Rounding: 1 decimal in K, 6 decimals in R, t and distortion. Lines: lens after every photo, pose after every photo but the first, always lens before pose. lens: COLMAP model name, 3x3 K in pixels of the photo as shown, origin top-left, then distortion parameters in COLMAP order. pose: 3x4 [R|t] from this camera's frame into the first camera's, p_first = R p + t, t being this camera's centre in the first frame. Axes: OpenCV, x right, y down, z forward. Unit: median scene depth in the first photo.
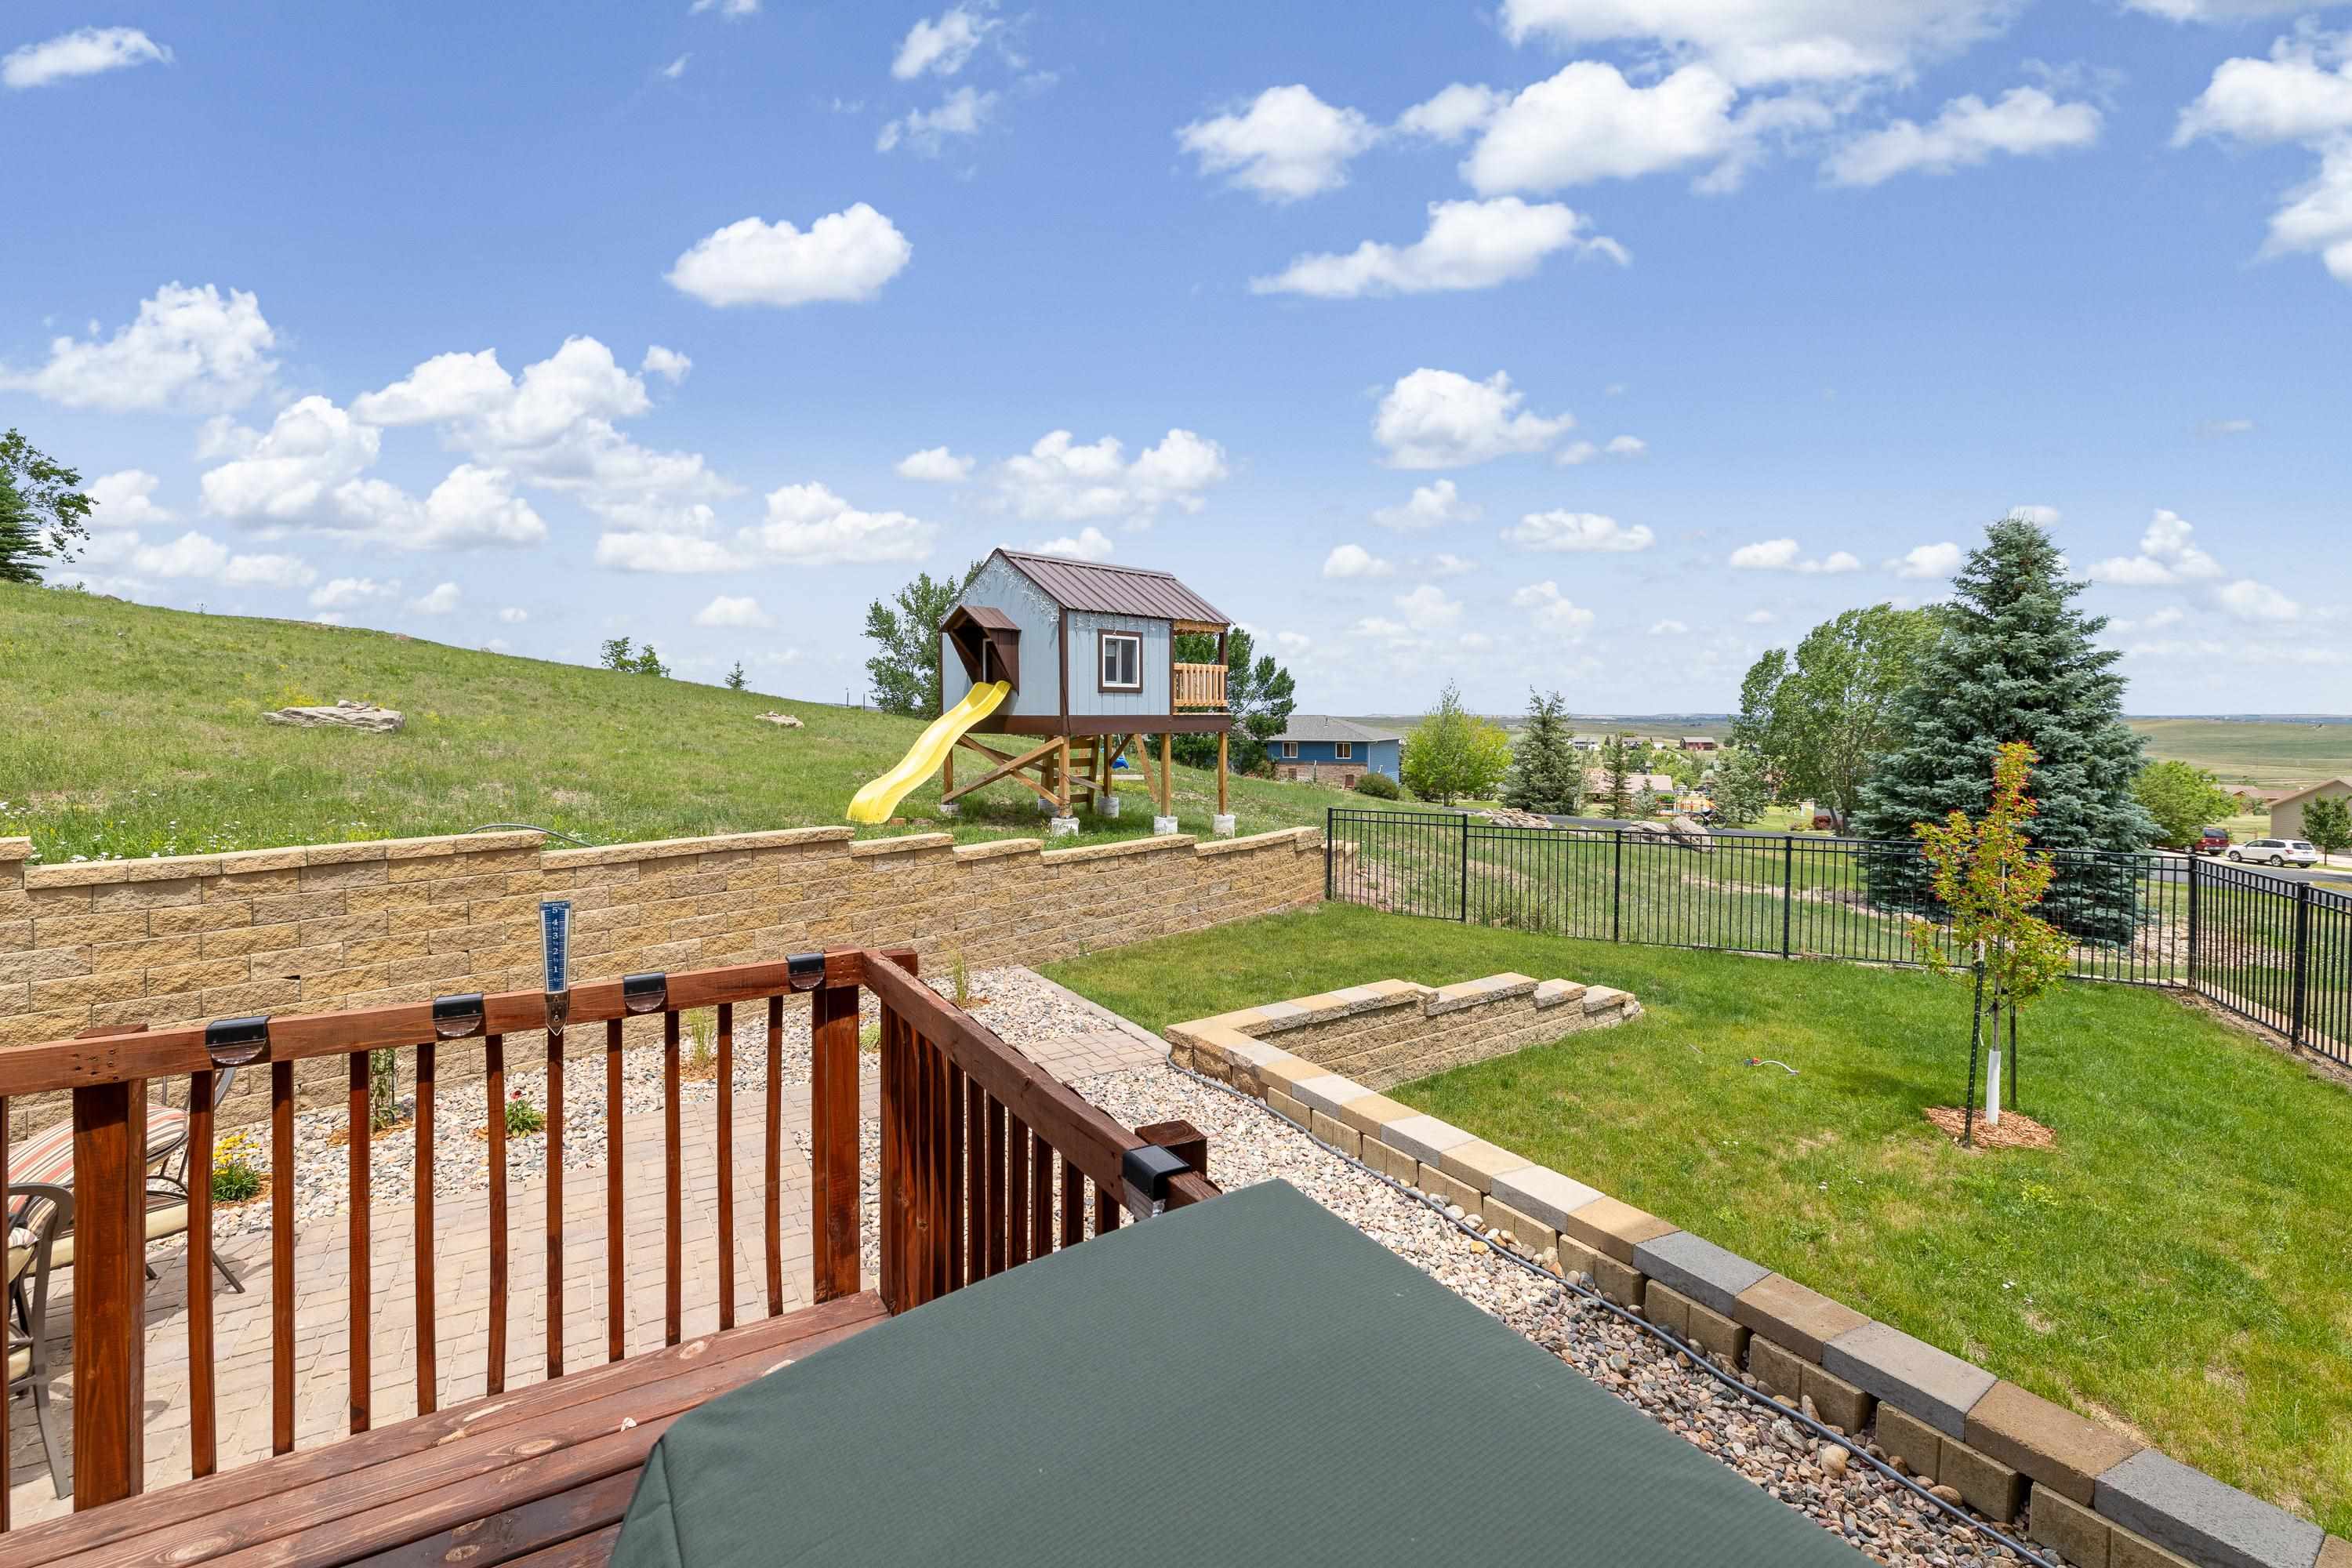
lens RADIAL K [[1027.8, 0, 1196.4], [0, 1027.8, 729.5], [0, 0, 1]] dist [-0.000438, -0.000673]
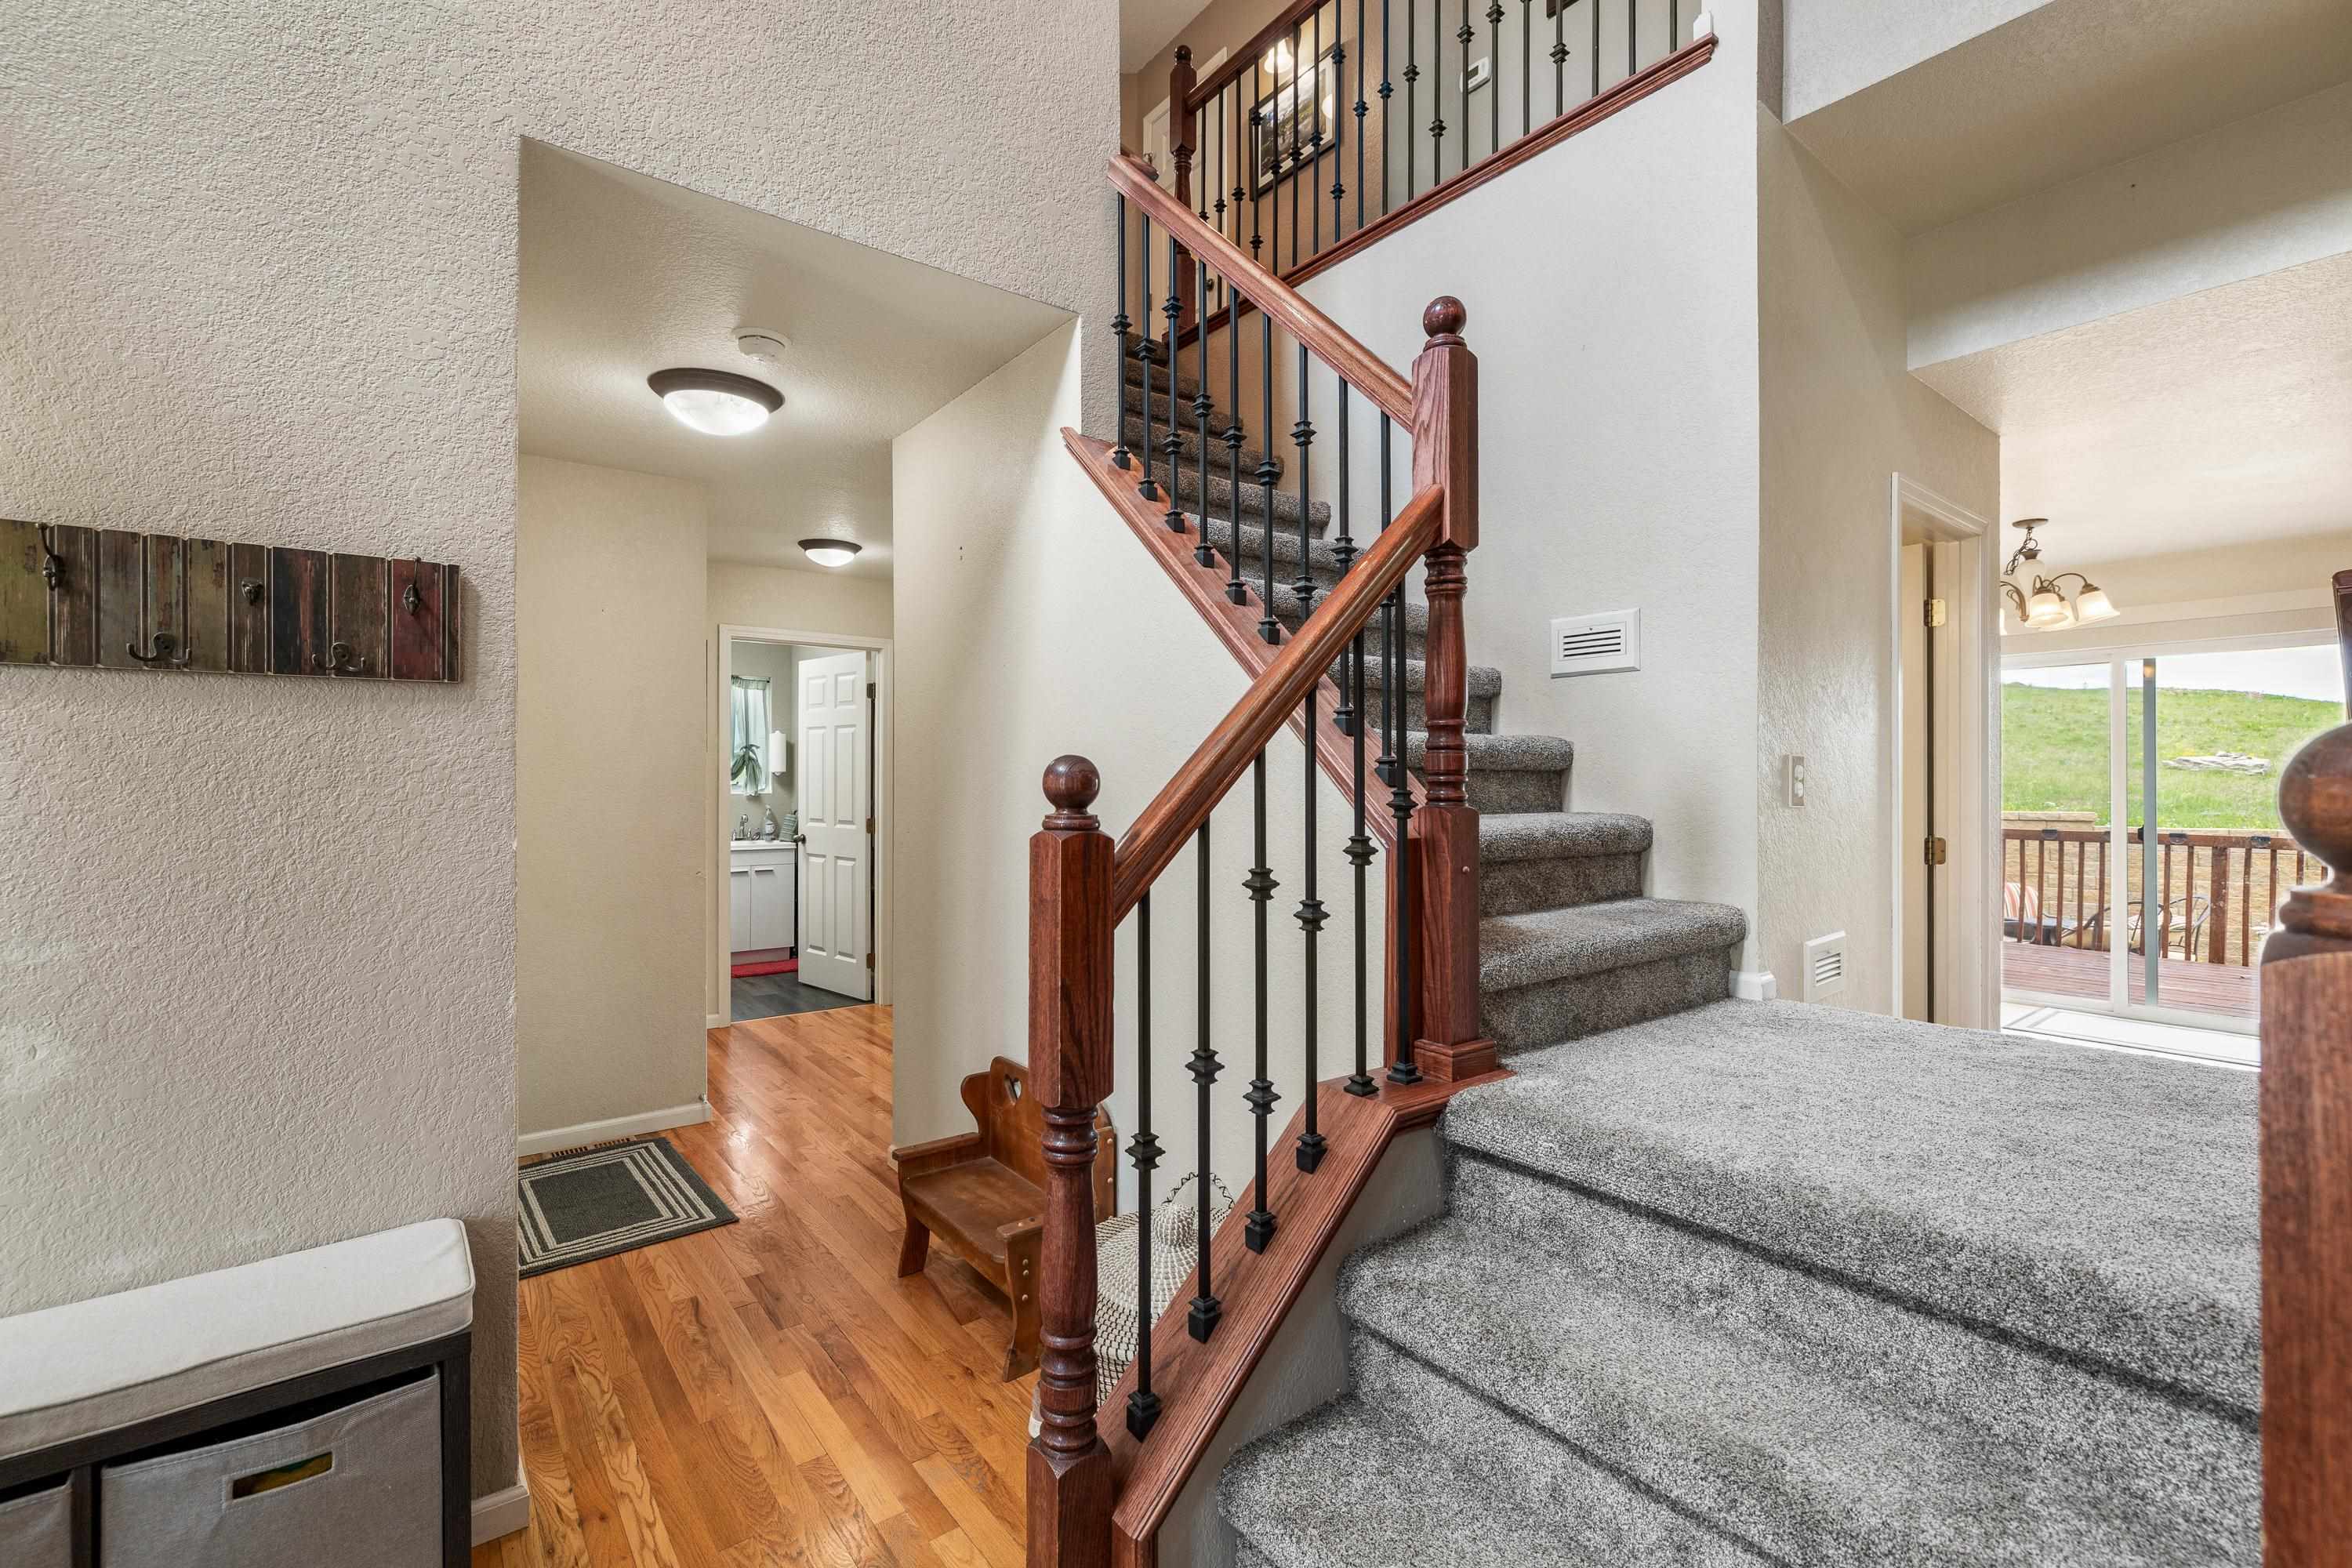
lens RADIAL K [[1027.8, 0, 1171.3], [0, 1027.8, 781.3], [0, 0, 1]] dist [-0.000438, -0.000673]
pose [[0.108905, 0.004775, -0.994041, 0.672280], [-0.013416, 0.999904, 0.003333, 0.047137], [0.993962, 0.012974, 0.108958, -0.968126]]
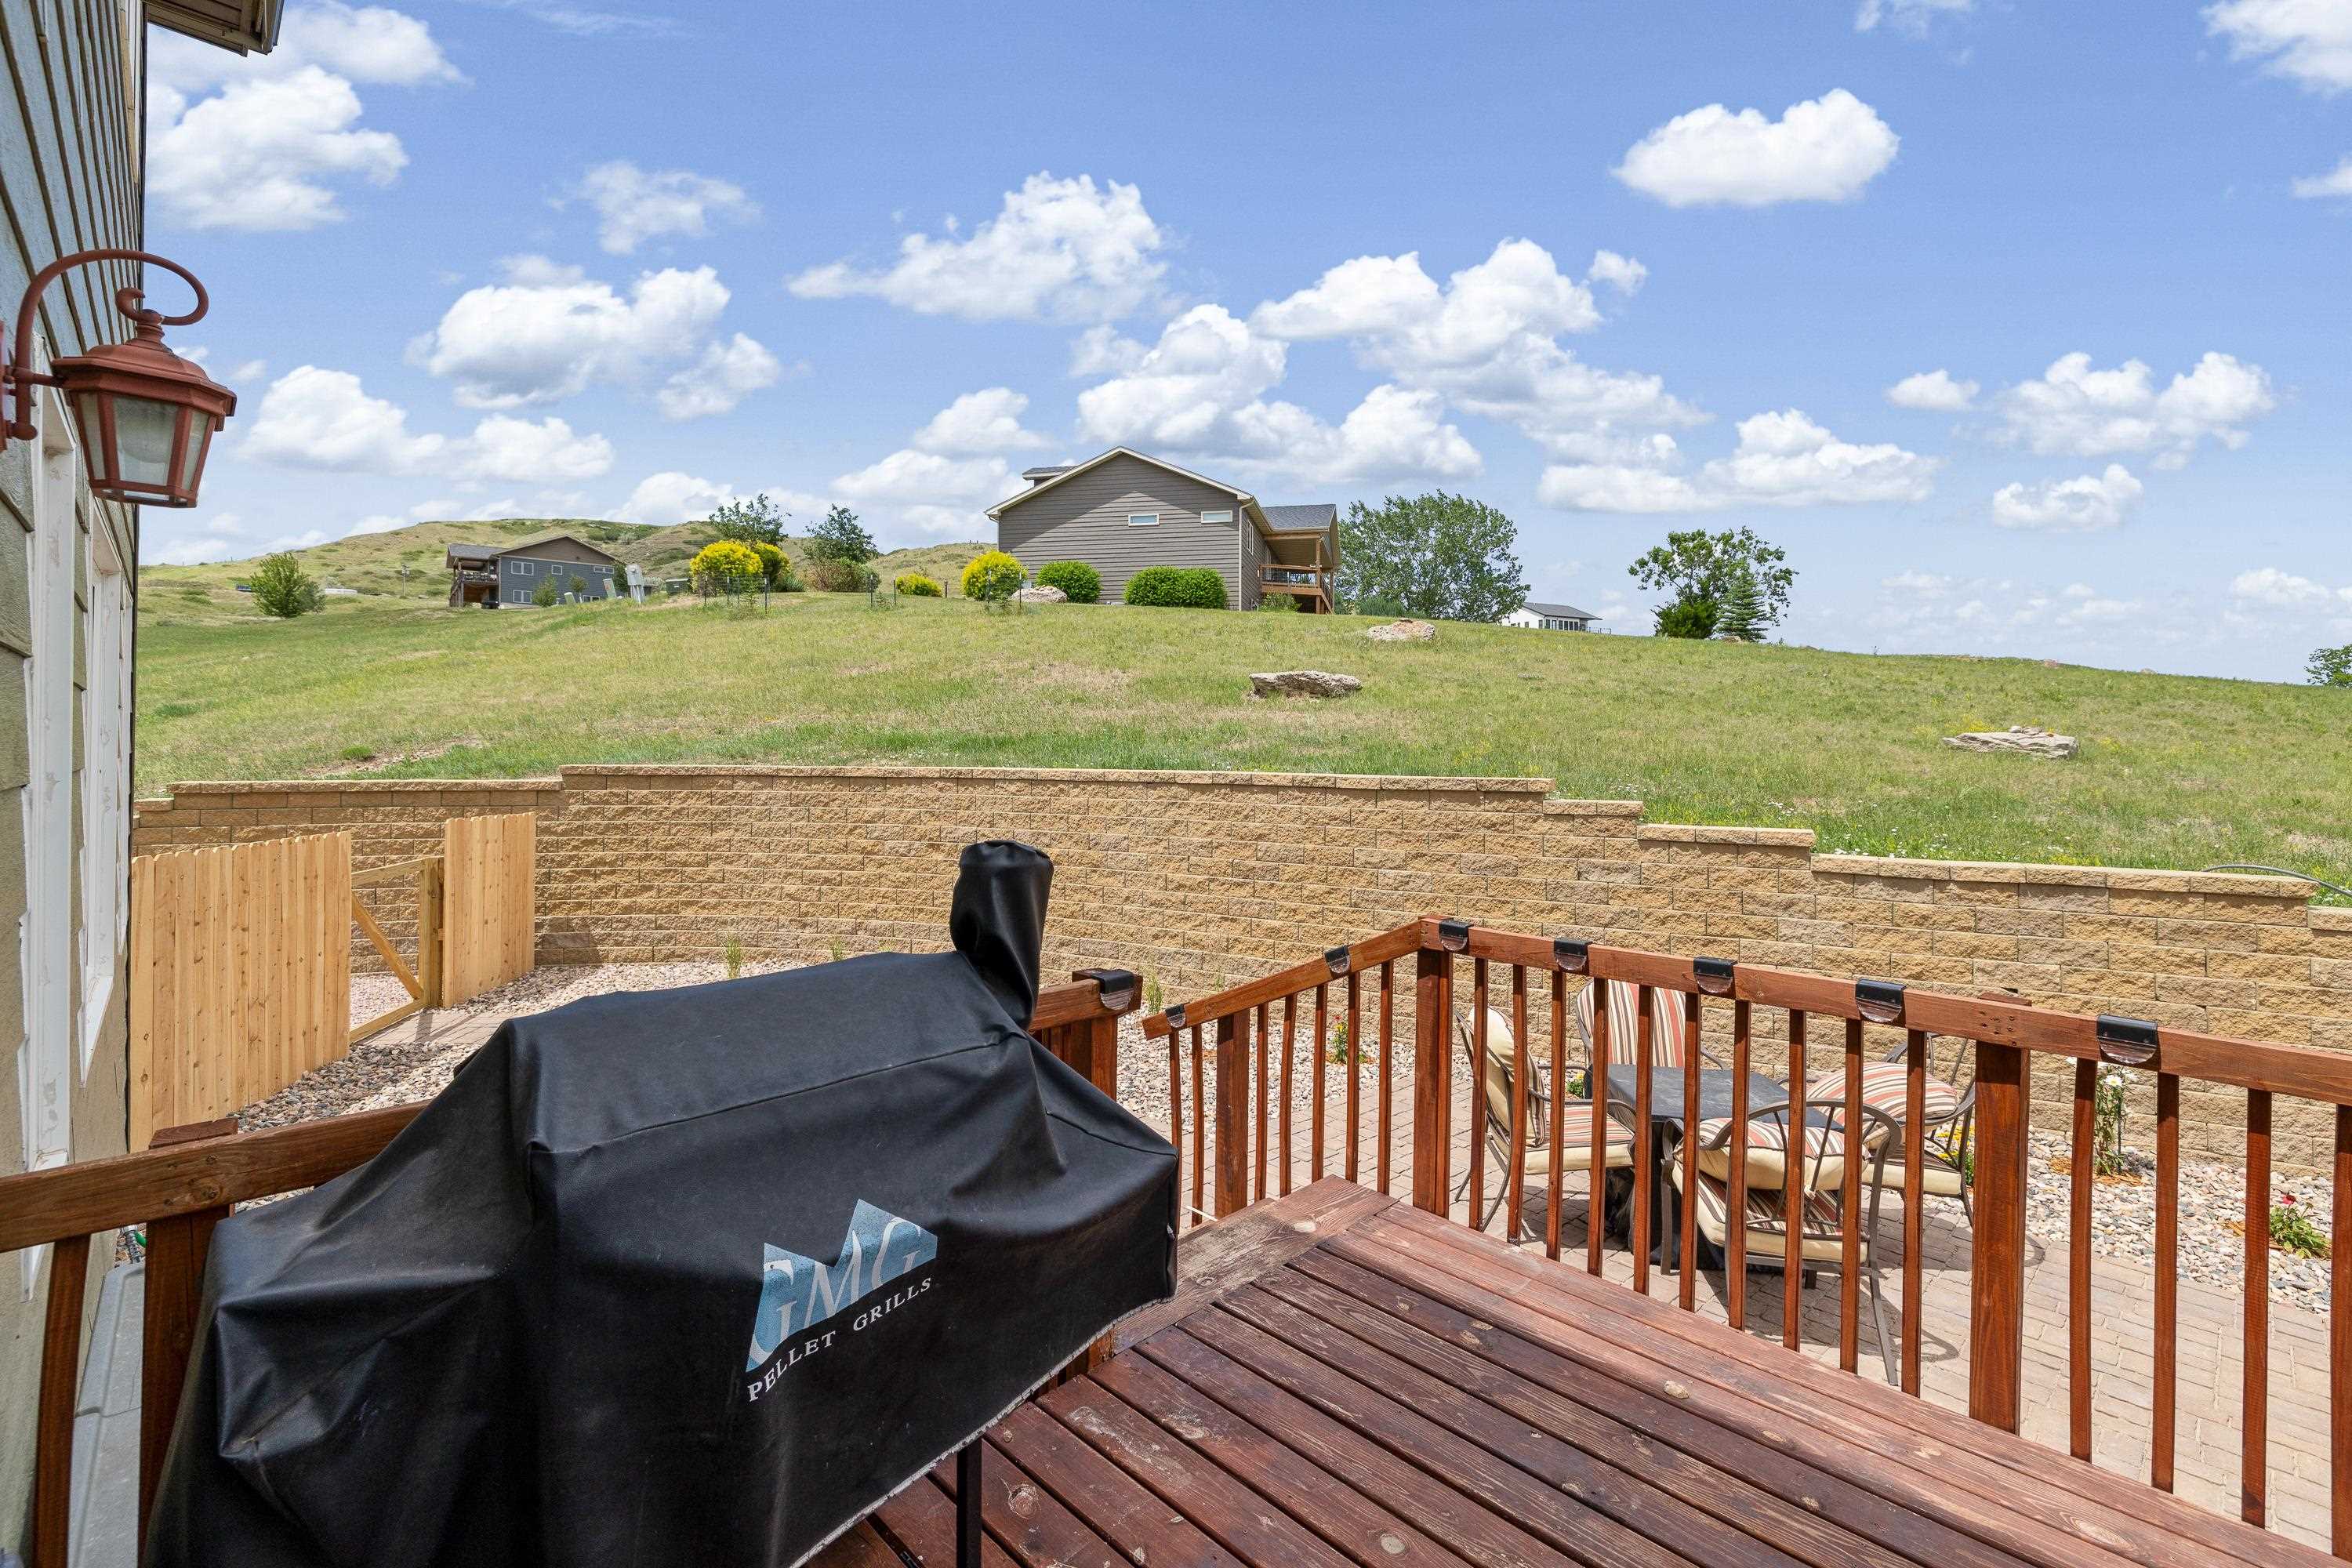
lens RADIAL K [[1027.8, 0, 1175.5], [0, 1027.8, 739.6], [0, 0, 1]] dist [-0.000438, -0.000673]
pose [[0.217316, -0.001719, -0.976100, -0.055355], [-0.018806, 0.999805, -0.005948, 0.012442], [0.975920, 0.019649, 0.217242, -0.036026]]
